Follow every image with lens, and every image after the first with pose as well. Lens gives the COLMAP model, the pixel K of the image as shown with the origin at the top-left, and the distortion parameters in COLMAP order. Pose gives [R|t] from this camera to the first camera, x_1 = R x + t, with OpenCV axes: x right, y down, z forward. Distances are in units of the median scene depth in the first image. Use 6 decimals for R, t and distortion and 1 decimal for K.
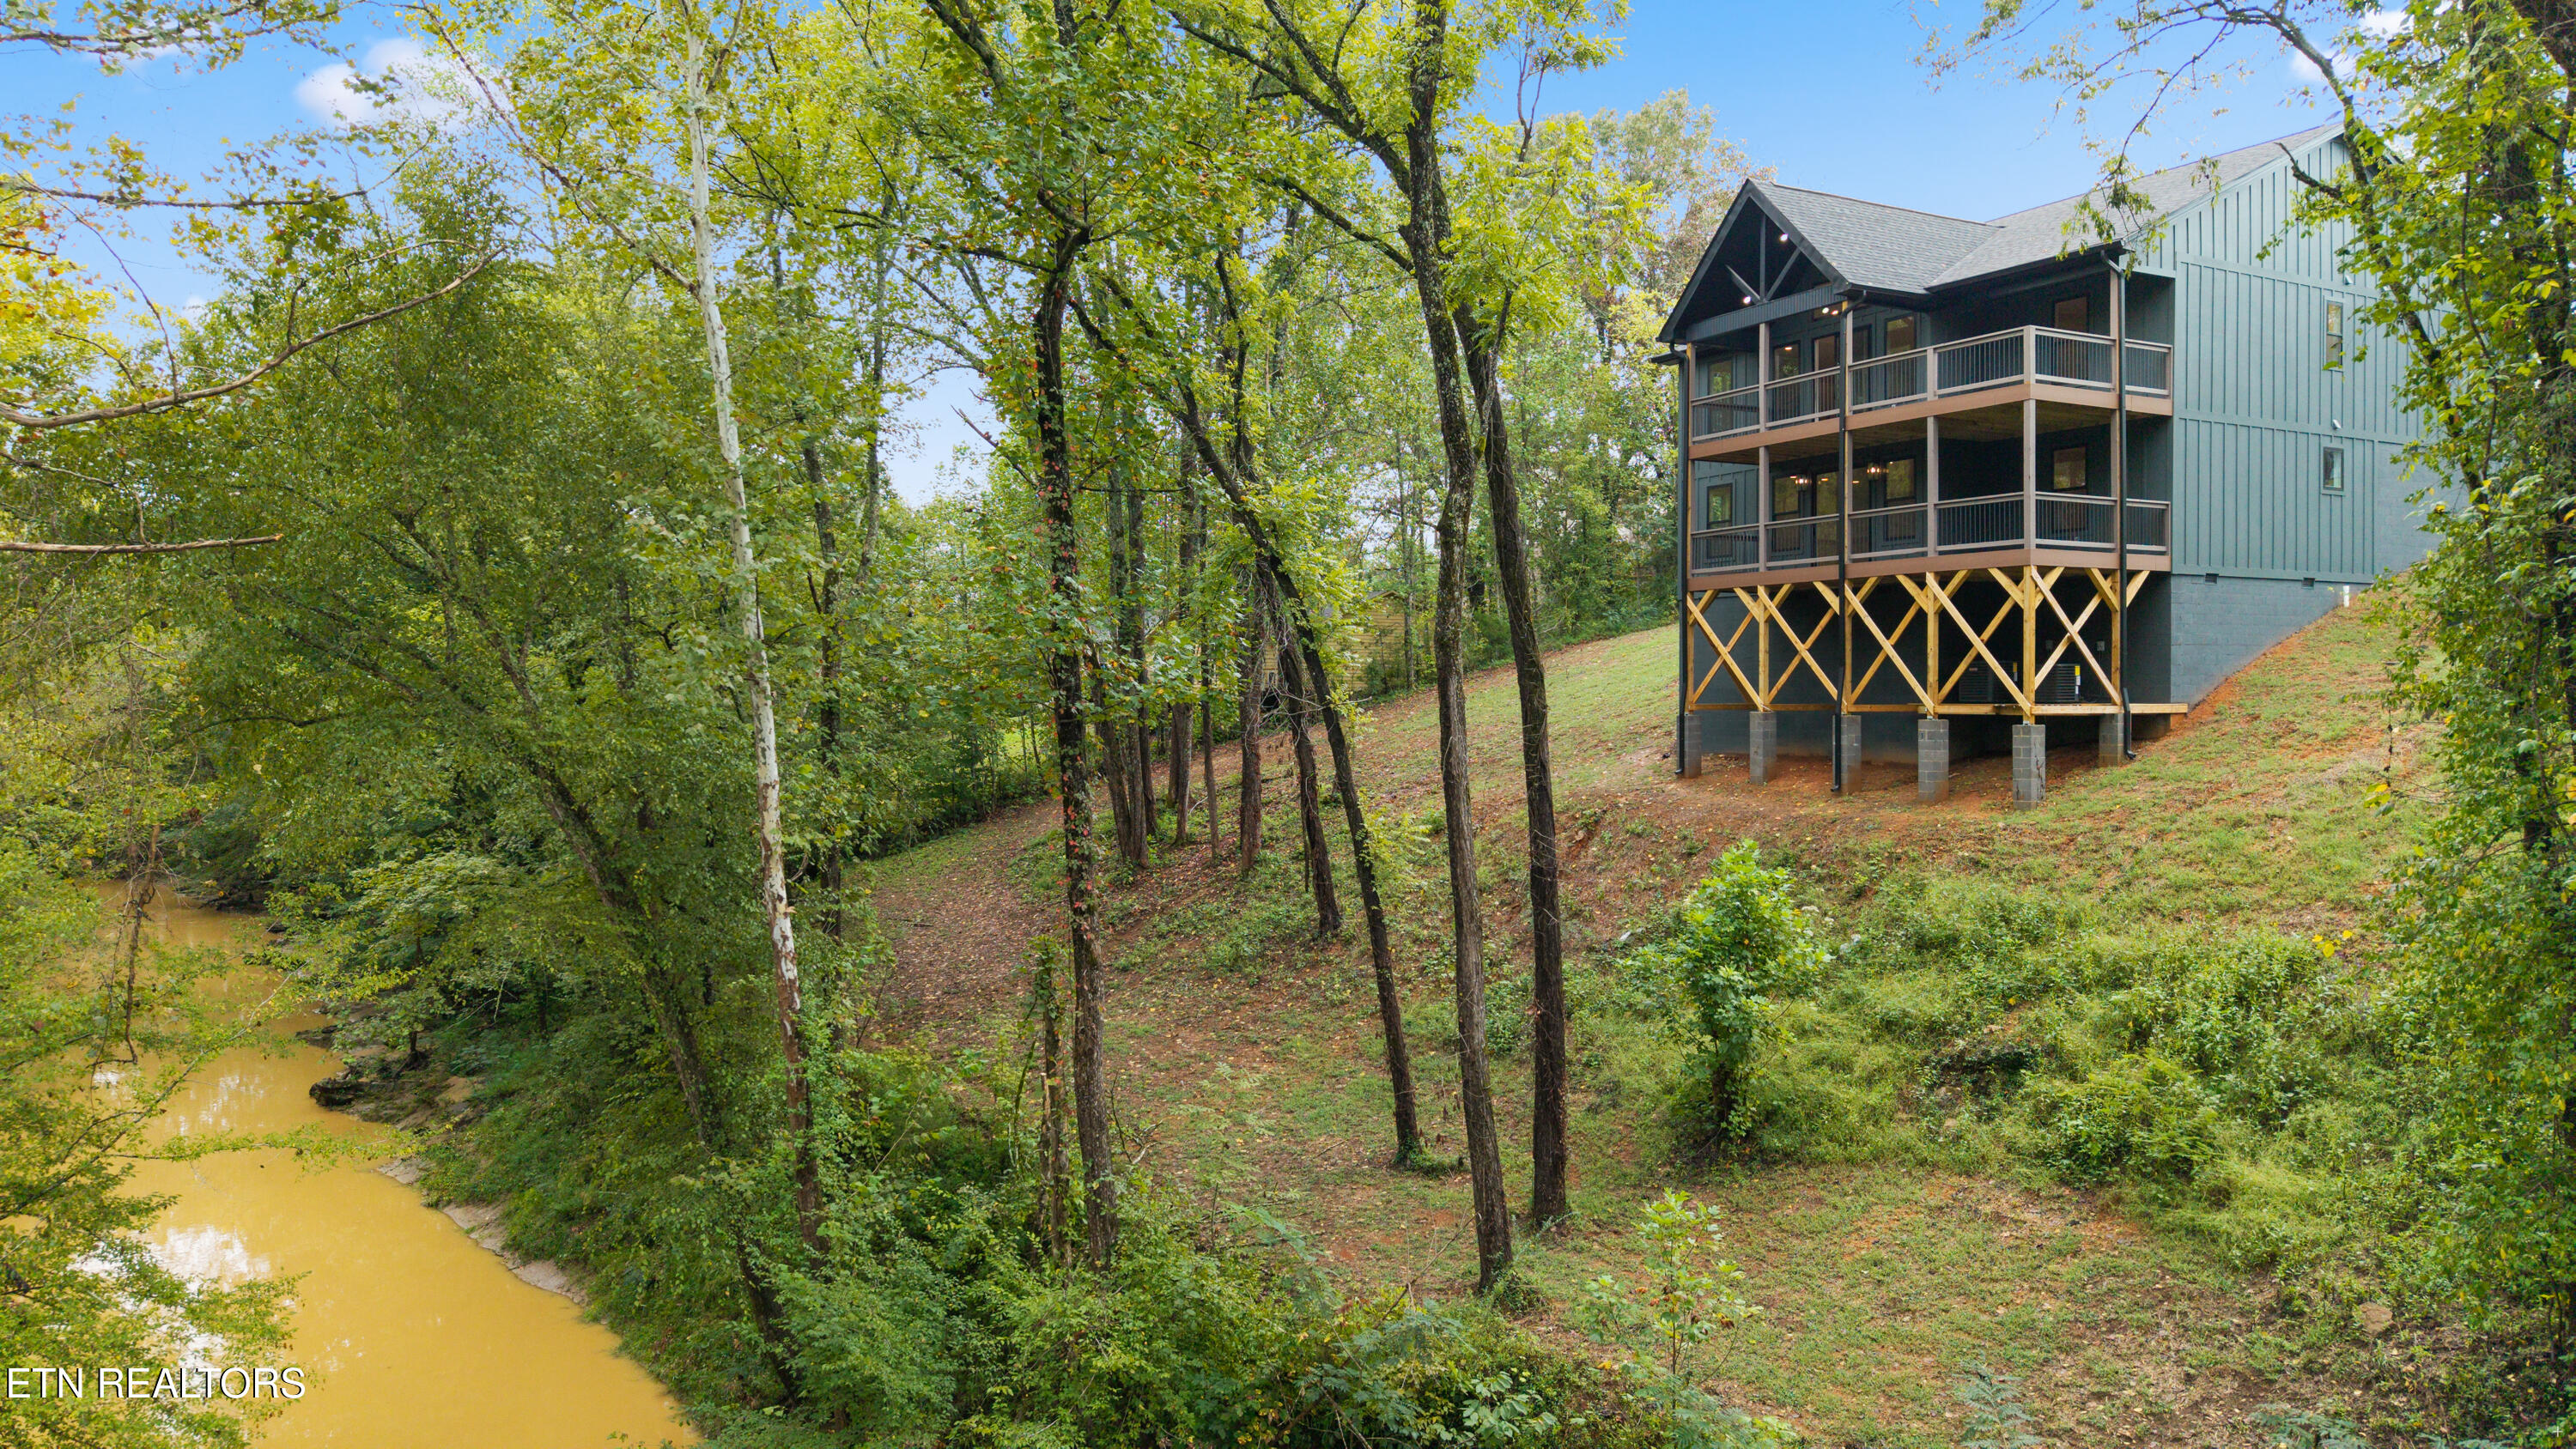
lens RADIAL K [[1823.2, 0, 1299.5], [0, 1823.2, 734.7], [0, 0, 1]] dist [0.032131, -0.025481]
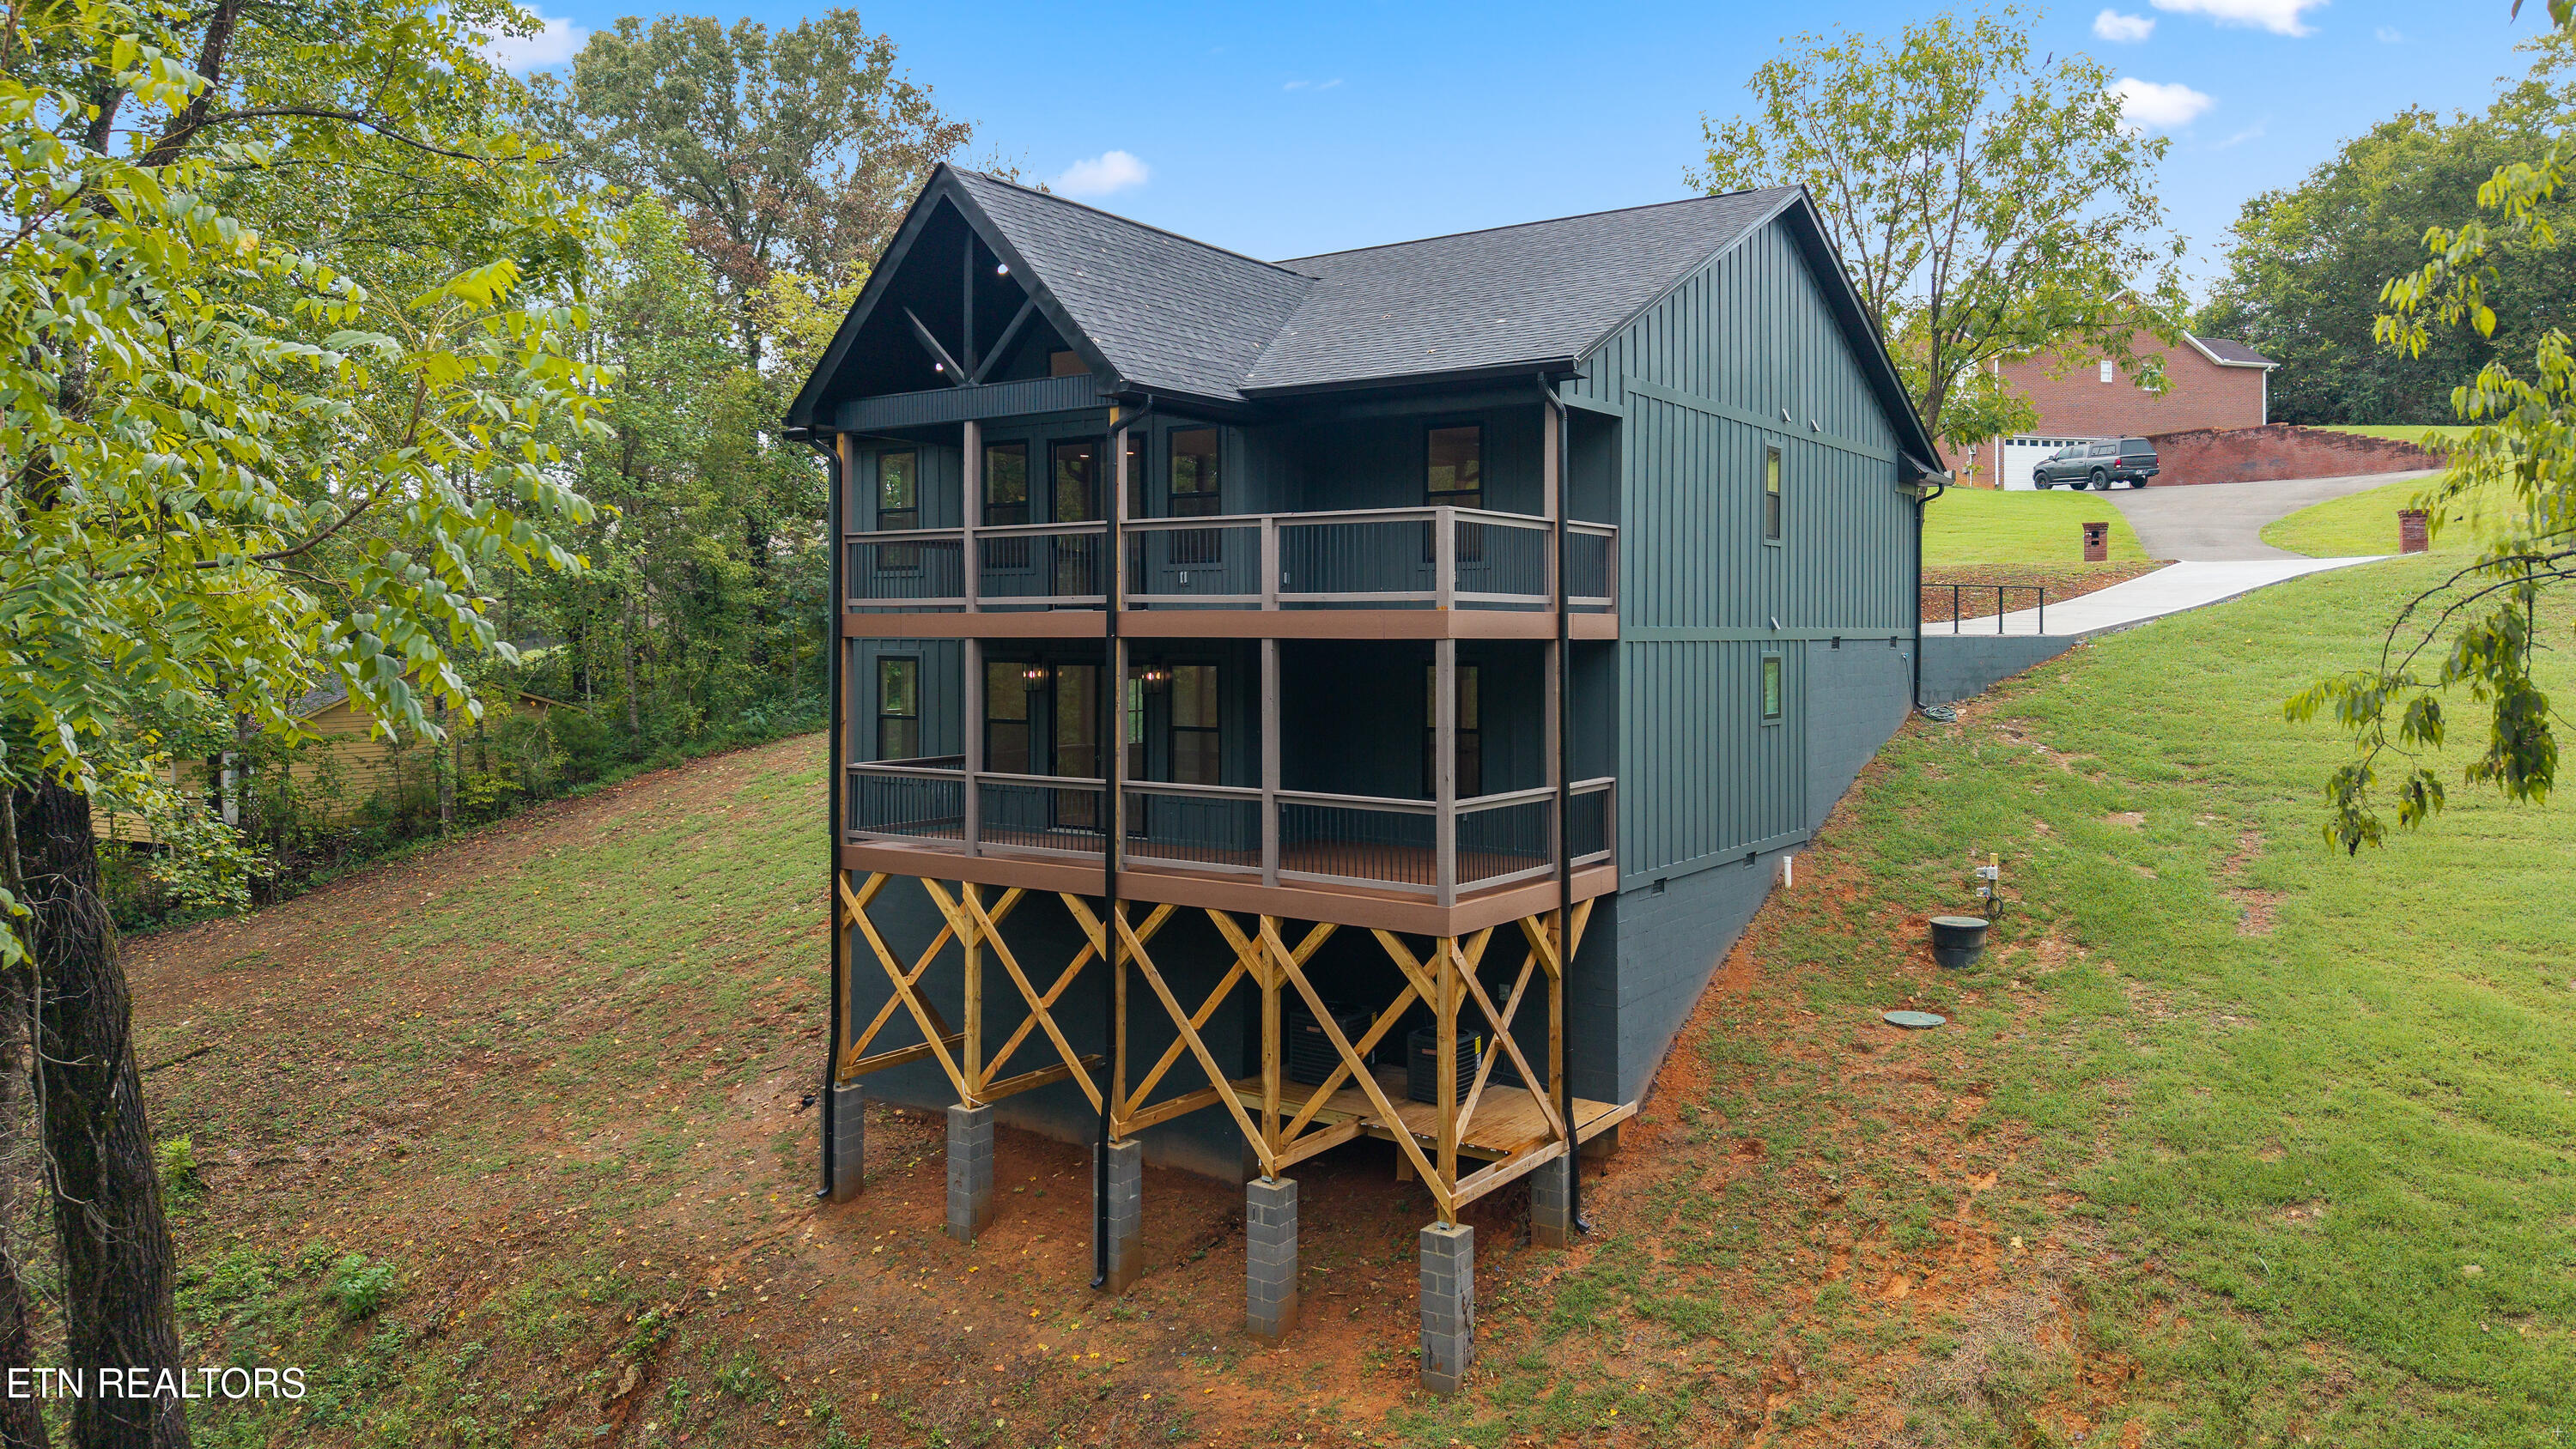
lens RADIAL K [[1823.2, 0, 1299.2], [0, 1823.2, 698.0], [0, 0, 1]] dist [0.032131, -0.025481]
pose [[0.905624, -0.002578, 0.424075, 0.111295], [-0.002661, 0.999927, 0.011760, -0.154708], [-0.424074, -0.011778, 0.905551, 0.468229]]
